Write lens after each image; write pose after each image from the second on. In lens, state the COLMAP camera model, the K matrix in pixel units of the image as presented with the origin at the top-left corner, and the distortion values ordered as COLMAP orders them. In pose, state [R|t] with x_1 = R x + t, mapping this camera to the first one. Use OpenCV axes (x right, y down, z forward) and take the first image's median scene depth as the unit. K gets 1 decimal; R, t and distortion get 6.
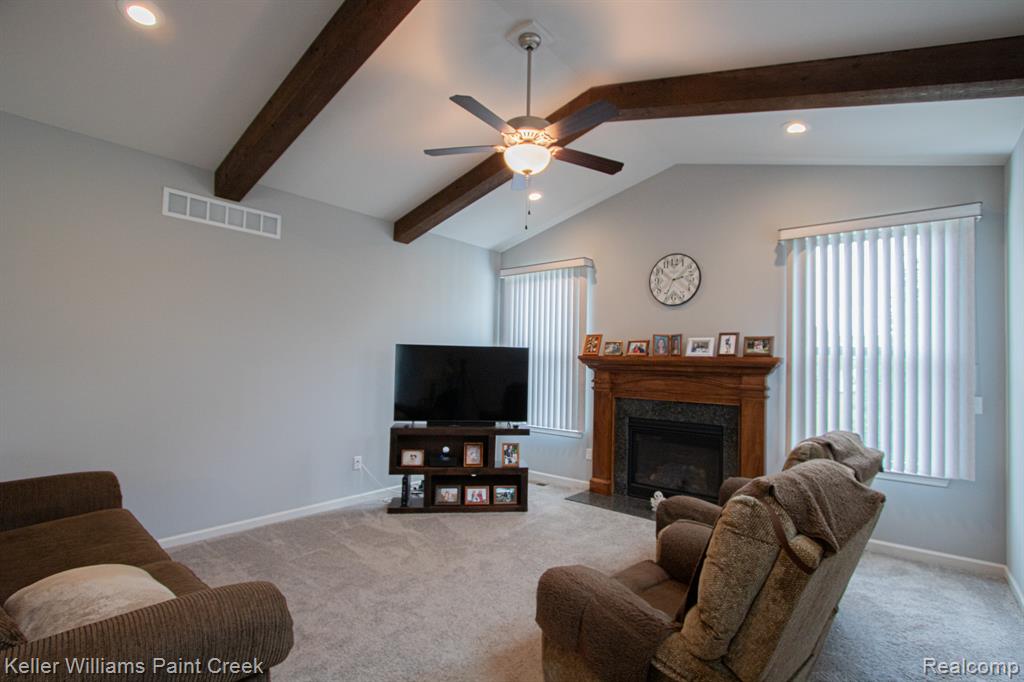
lens RADIAL K [[472.4, 0, 516.7], [0, 472.4, 348.3], [0, 0, 1]] dist [-0.017300, 0.000321]
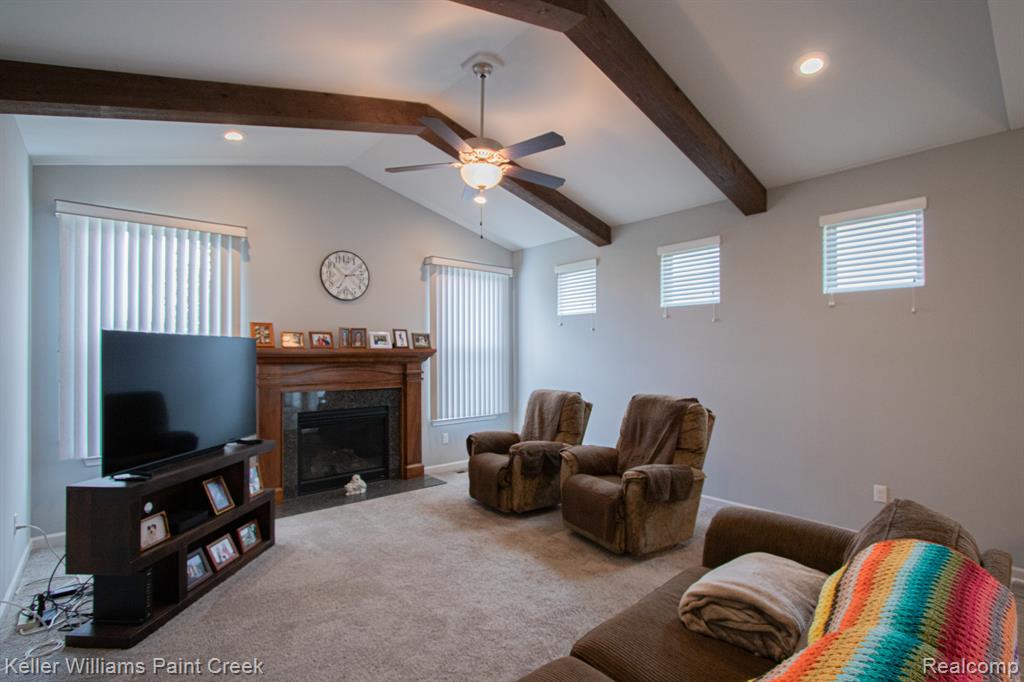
lens RADIAL K [[472.4, 0, 526.1], [0, 472.4, 348.7], [0, 0, 1]] dist [-0.017300, 0.000321]
pose [[0.147990, -0.008696, 0.988951, -0.694059], [-0.021865, 0.999688, 0.012062, -0.003693], [-0.988747, -0.023408, 0.147754, 0.465207]]
